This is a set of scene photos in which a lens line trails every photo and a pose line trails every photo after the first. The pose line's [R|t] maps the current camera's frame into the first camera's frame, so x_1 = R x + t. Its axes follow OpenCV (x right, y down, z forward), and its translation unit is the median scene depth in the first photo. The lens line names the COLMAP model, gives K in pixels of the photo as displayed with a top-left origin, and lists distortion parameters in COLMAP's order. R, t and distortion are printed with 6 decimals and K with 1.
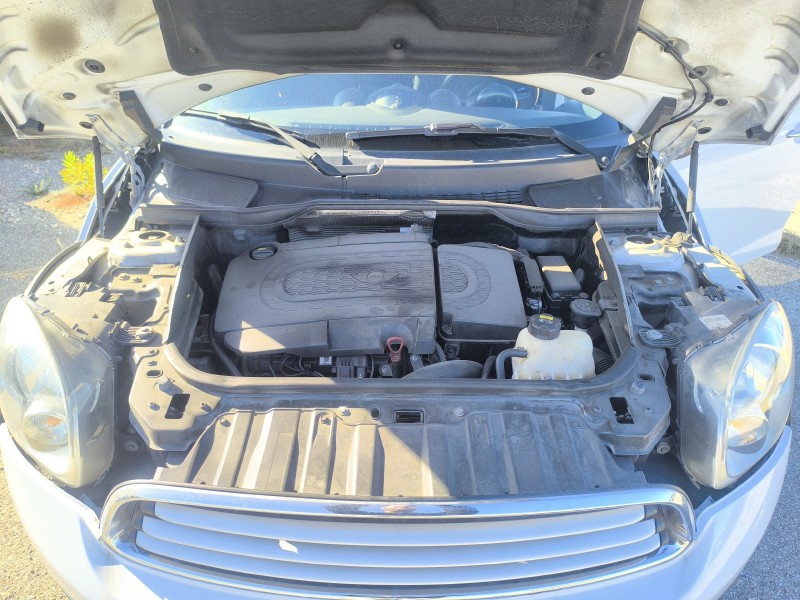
lens RADIAL K [[531.9, 0, 400.0], [0, 531.9, 300.0], [0, 0, 1]] dist [0.002175, -0.000440]
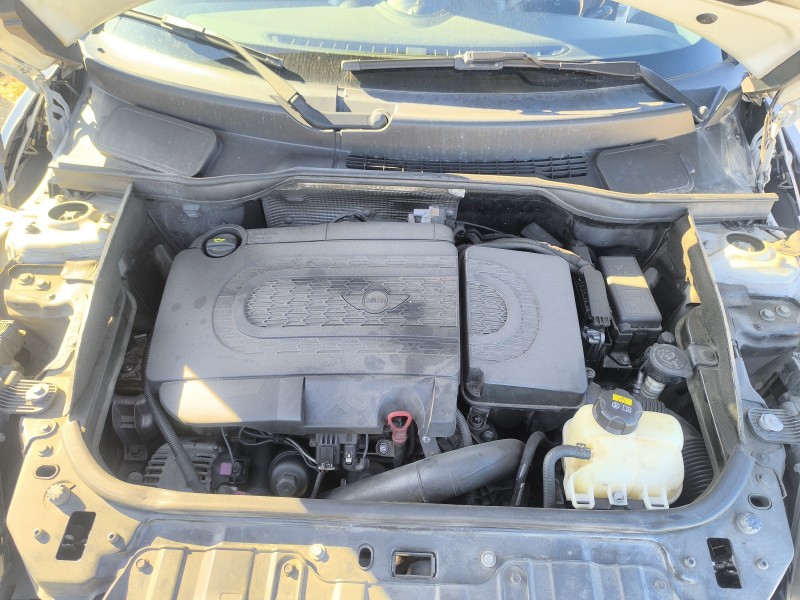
lens RADIAL K [[547.7, 0, 403.8], [0, 547.7, 299.3], [0, 0, 1]] dist [-0.012057, -0.002954]
pose [[0.999115, 0.041851, -0.004238, -0.005714], [-0.040071, 0.977564, 0.206790, -0.190423], [0.012797, -0.206438, 0.978376, 0.284825]]
